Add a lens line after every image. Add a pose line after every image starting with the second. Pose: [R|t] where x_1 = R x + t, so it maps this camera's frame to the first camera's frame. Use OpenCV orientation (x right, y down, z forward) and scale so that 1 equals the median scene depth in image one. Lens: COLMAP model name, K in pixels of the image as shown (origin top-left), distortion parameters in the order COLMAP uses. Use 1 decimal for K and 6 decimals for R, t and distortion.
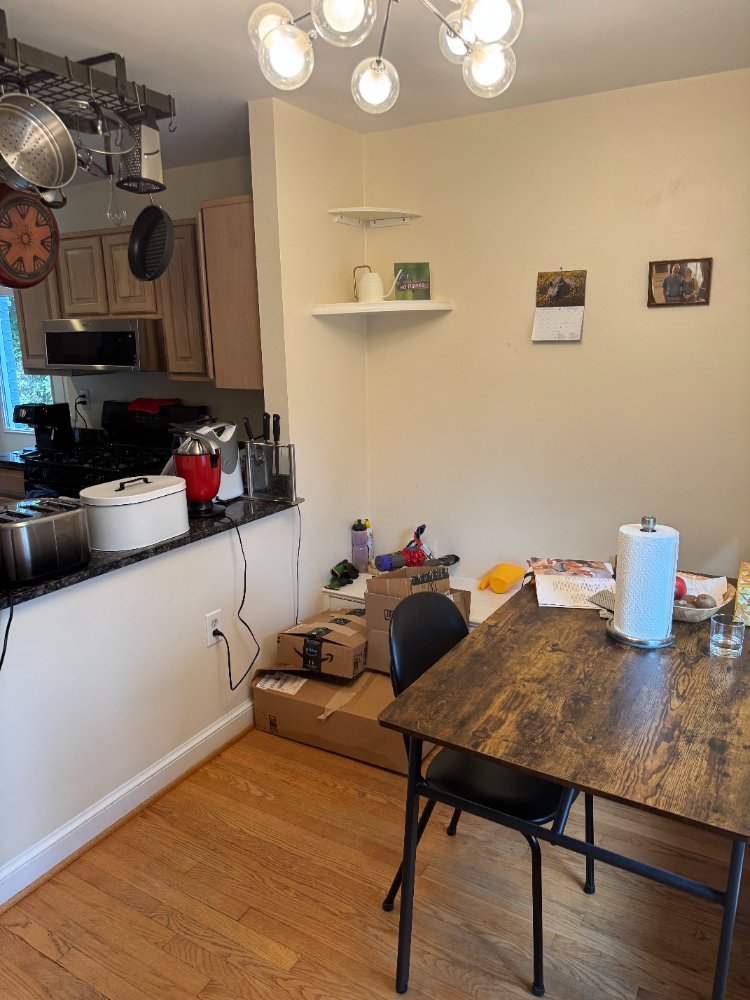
lens RADIAL K [[694.2, 0, 376.2], [0, 694.2, 506.5], [0, 0, 1]] dist [0.115645, -0.182142]
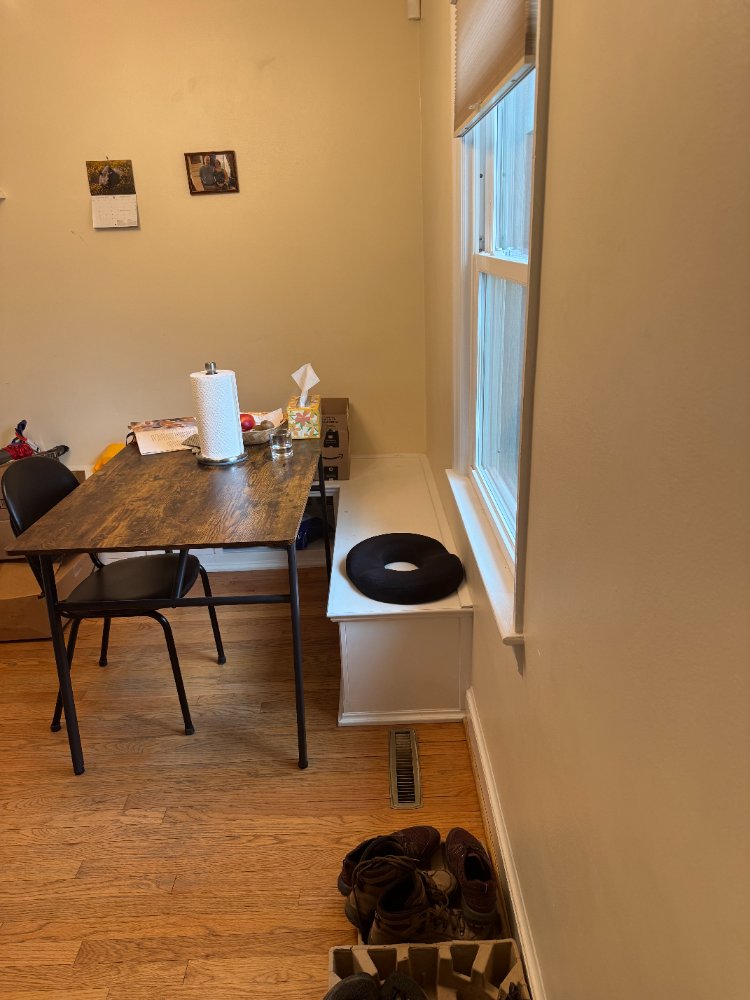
lens RADIAL K [[683.1, 0, 362.6], [0, 683.1, 499.3], [0, 0, 1]] dist [0.096512, -0.168186]
pose [[0.859207, -0.206304, 0.468191, -0.003586], [0.151697, 0.976674, 0.151973, 0.075386], [-0.488622, -0.059553, 0.870461, -0.150559]]
